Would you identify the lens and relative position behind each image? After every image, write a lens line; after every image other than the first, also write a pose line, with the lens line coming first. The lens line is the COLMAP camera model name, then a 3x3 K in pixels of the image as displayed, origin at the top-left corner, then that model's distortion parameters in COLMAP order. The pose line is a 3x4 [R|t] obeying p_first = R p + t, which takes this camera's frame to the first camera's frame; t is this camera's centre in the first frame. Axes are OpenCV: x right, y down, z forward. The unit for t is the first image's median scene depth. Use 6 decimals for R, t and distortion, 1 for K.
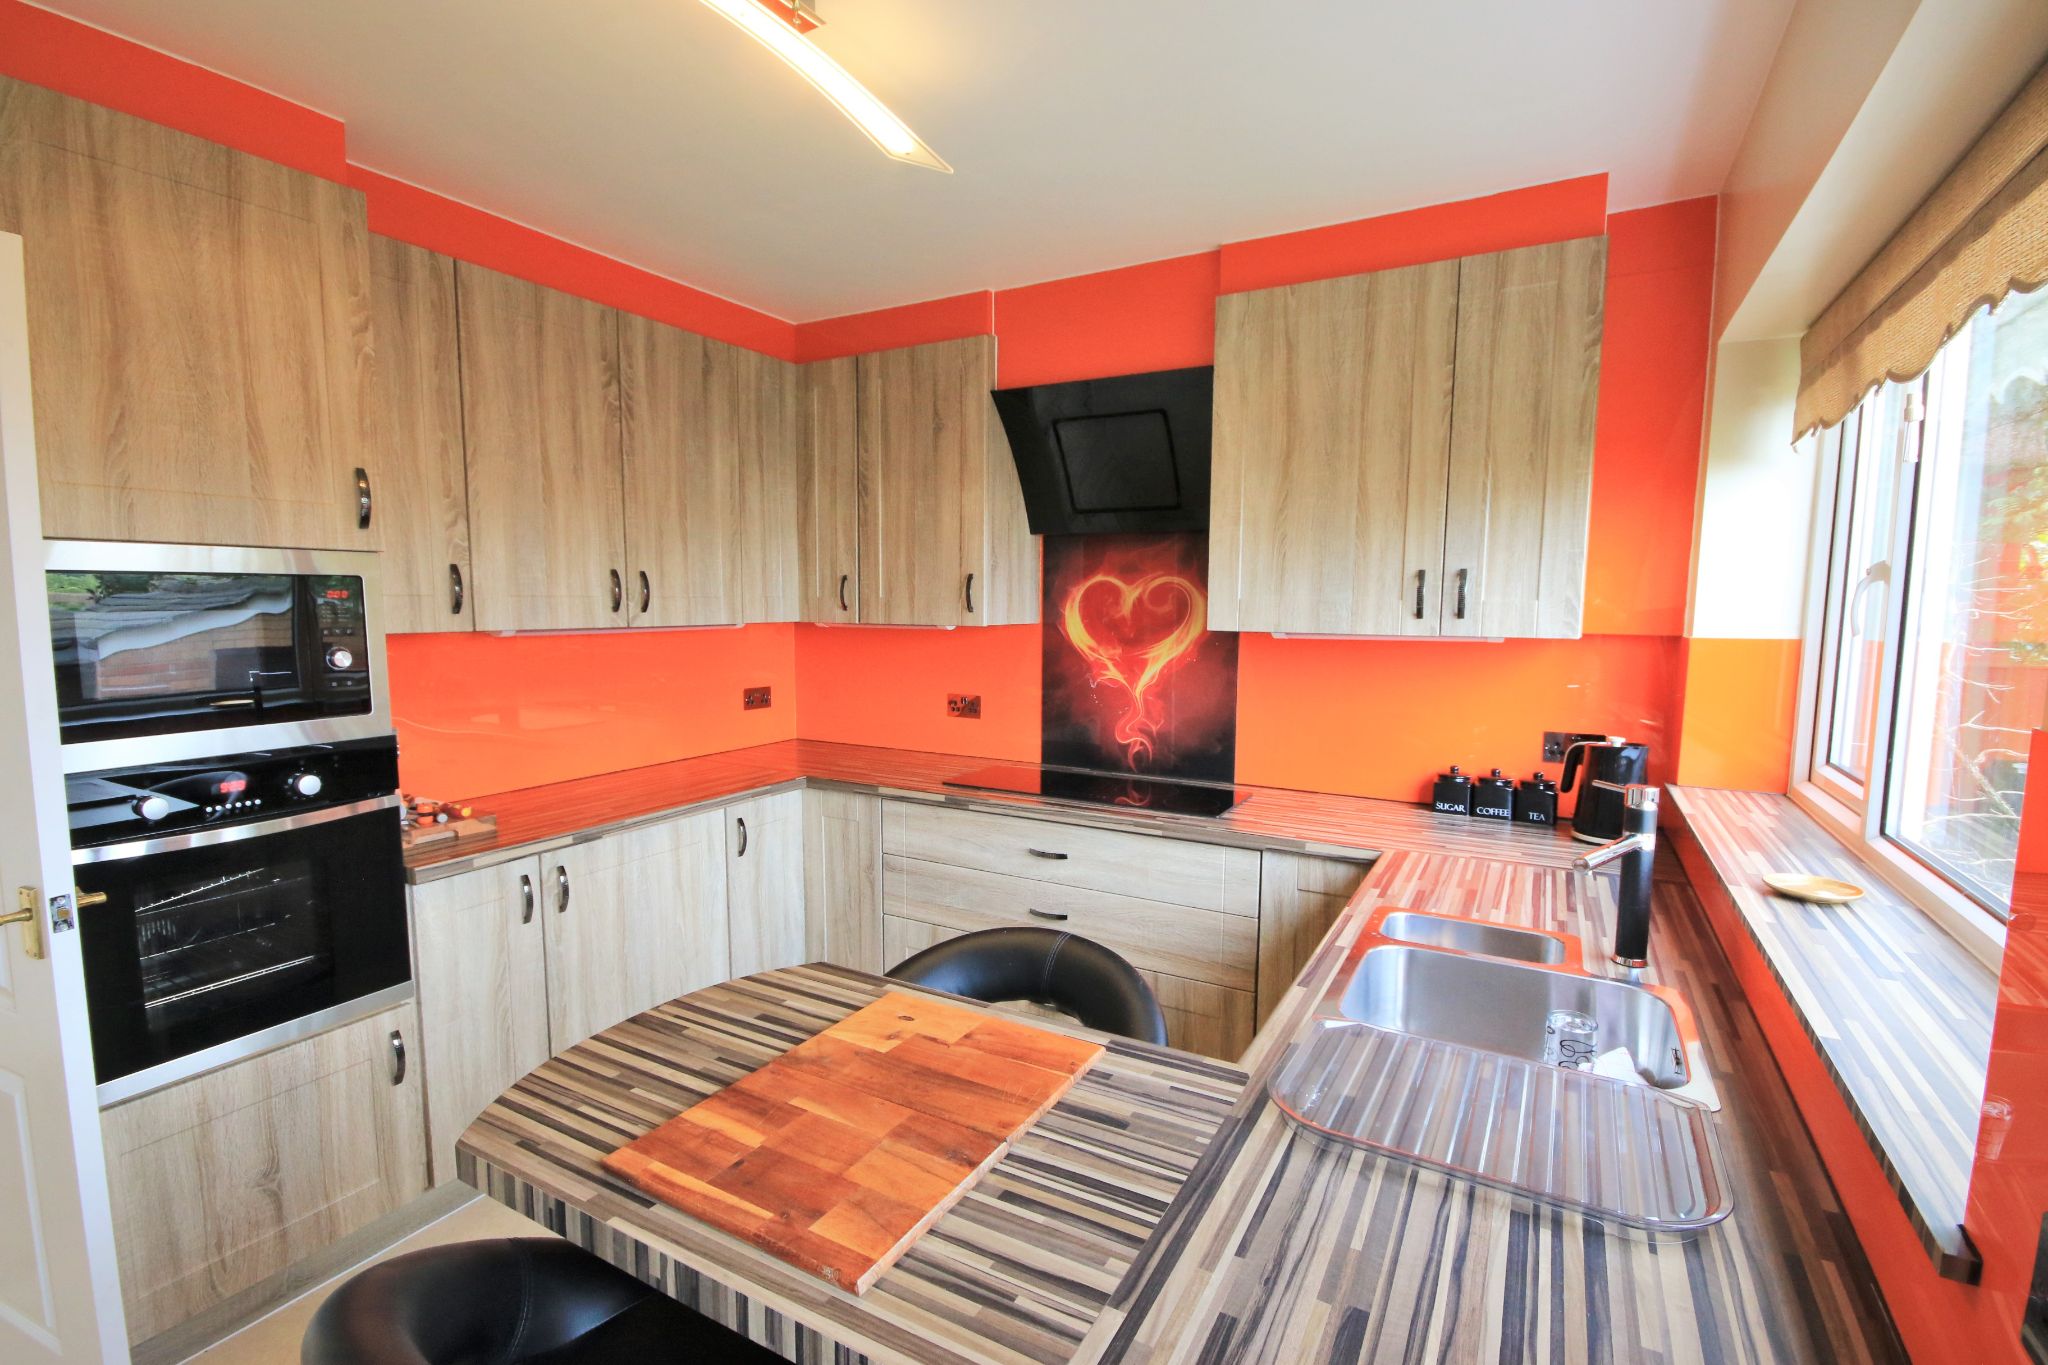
lens RADIAL K [[944.9, 0, 1032.0], [0, 944.9, 692.4], [0, 0, 1]] dist [-0.003740, -0.000165]
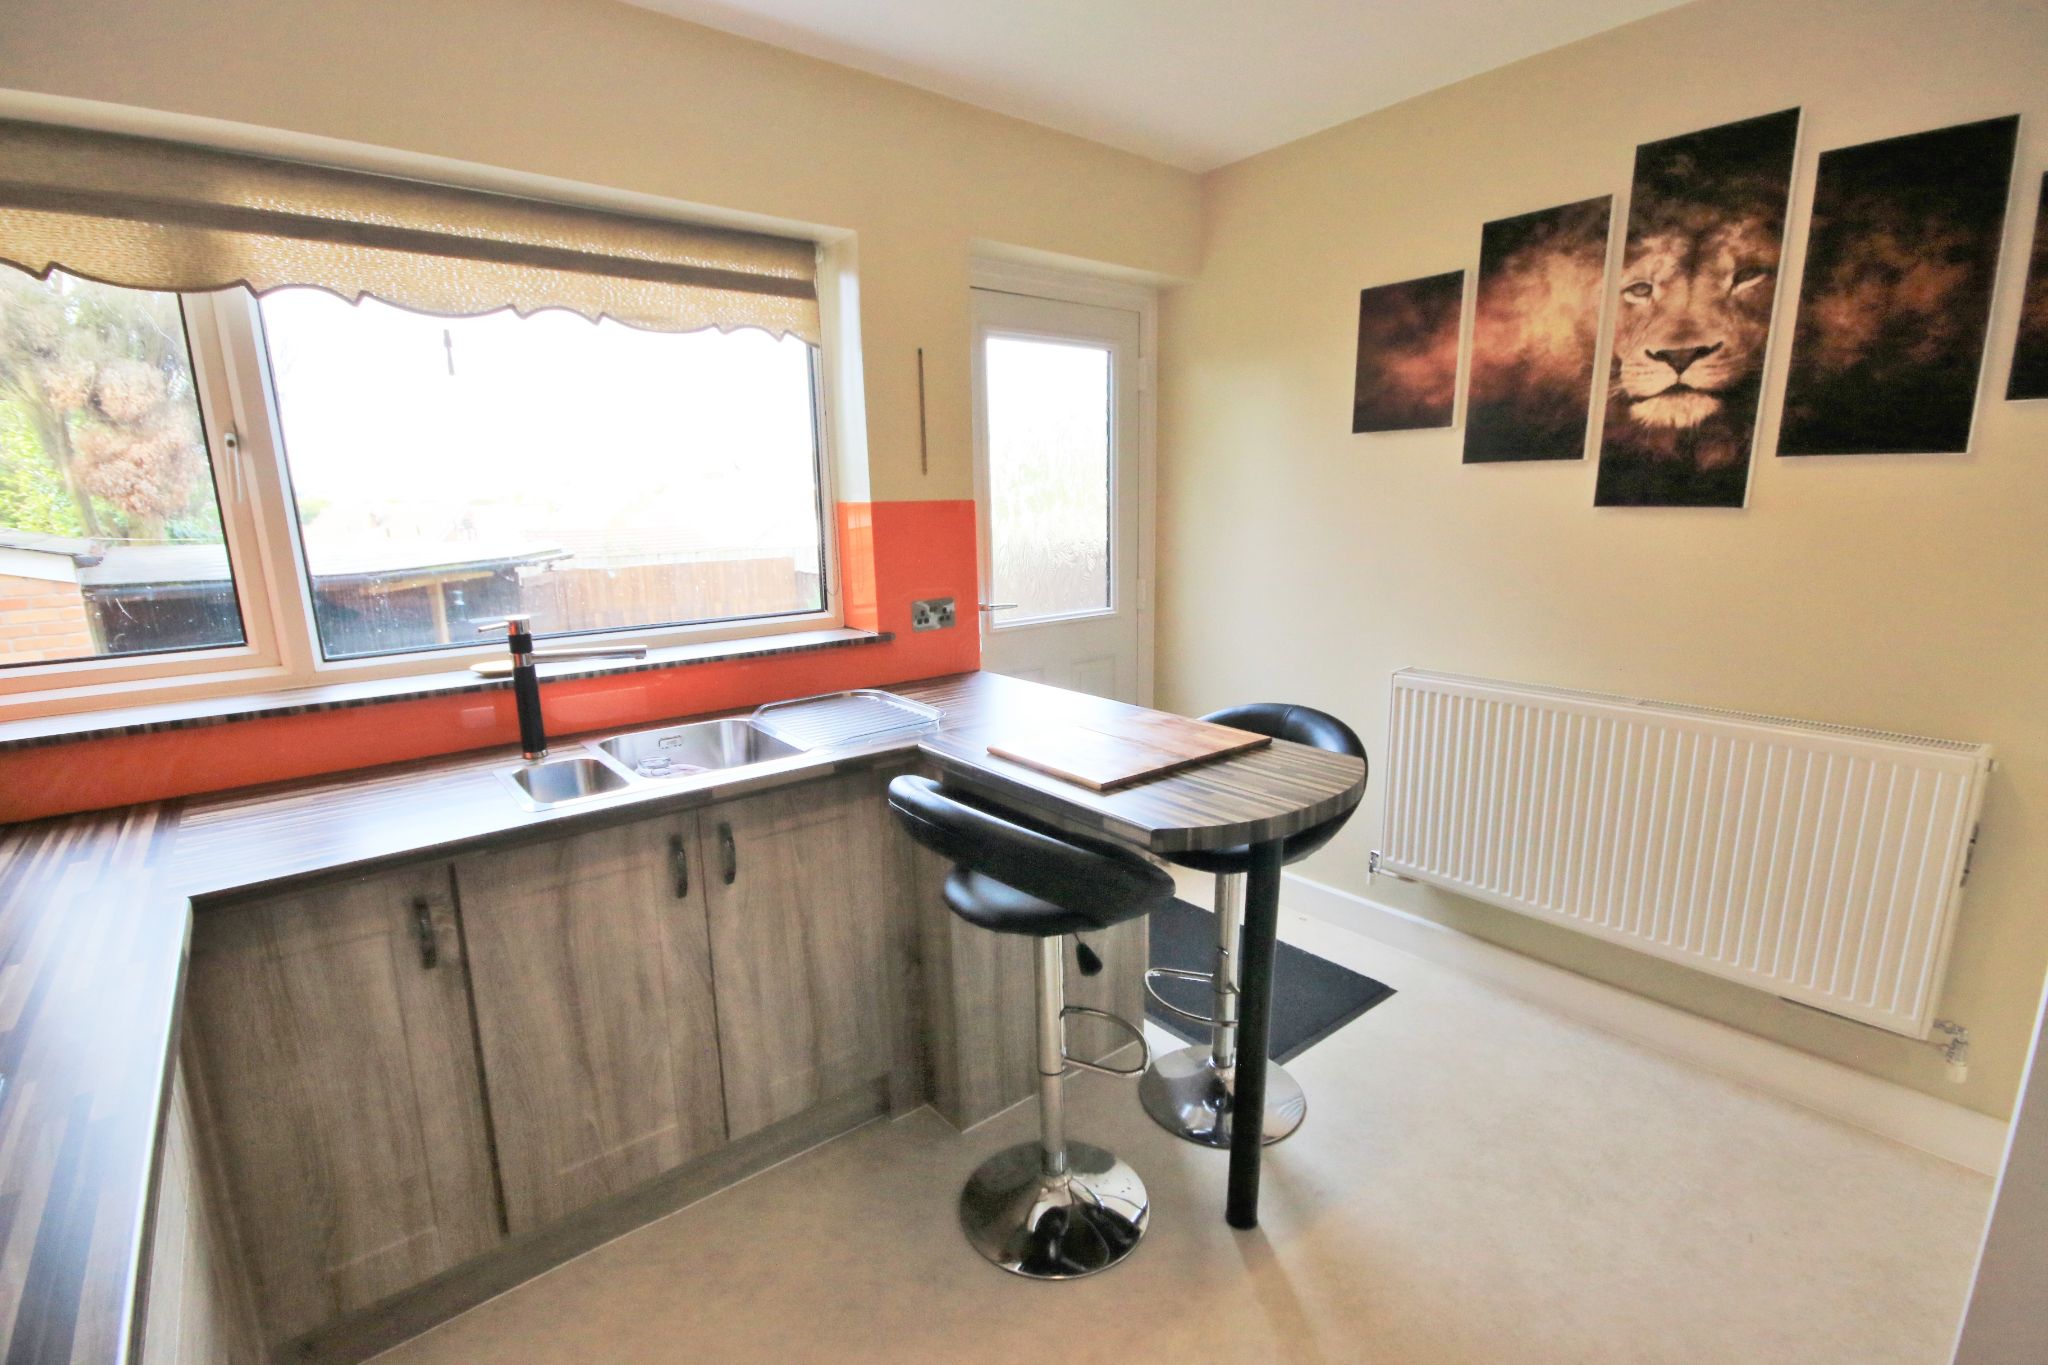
lens RADIAL K [[964.5, 0, 1031.8], [0, 964.5, 687.3], [0, 0, 1]] dist [0.001044, -0.000174]
pose [[-0.931367, -0.074585, 0.356361, -0.229151], [0.038214, 0.953359, 0.299409, -0.087637], [-0.362072, 0.292478, -0.885077, 0.975385]]
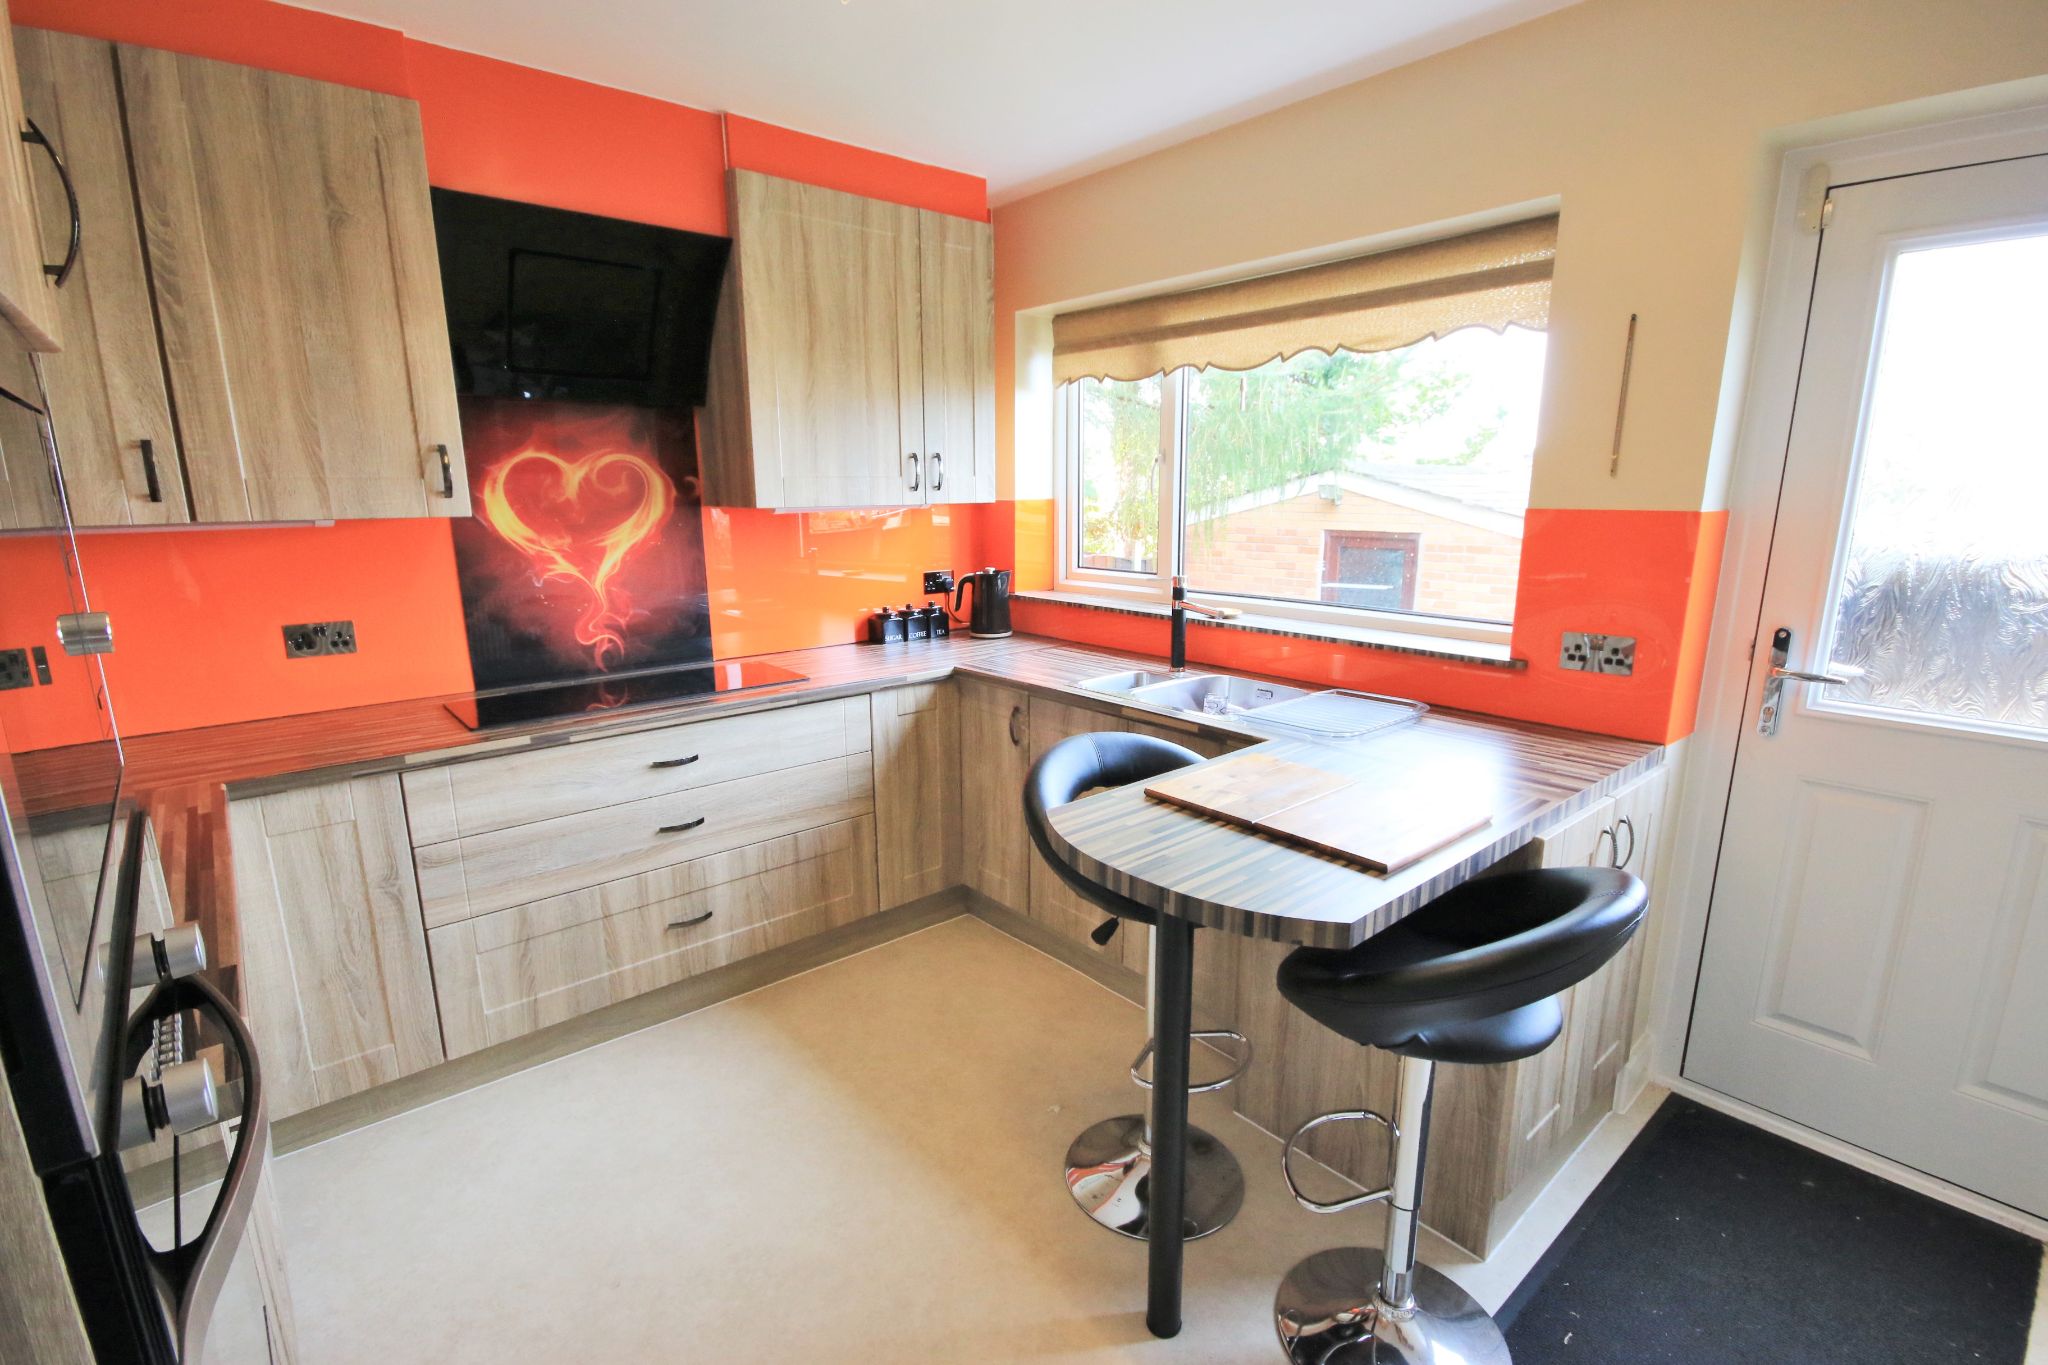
lens RADIAL K [[922.3, 0, 1026.1], [0, 922.3, 693.1], [0, 0, 1]] dist [-0.004702, -0.000553]
pose [[0.339323, -0.215491, 0.915655, -0.599055], [0.100580, 0.976138, 0.192453, -0.028531], [-0.935277, 0.026793, 0.352900, 0.324254]]
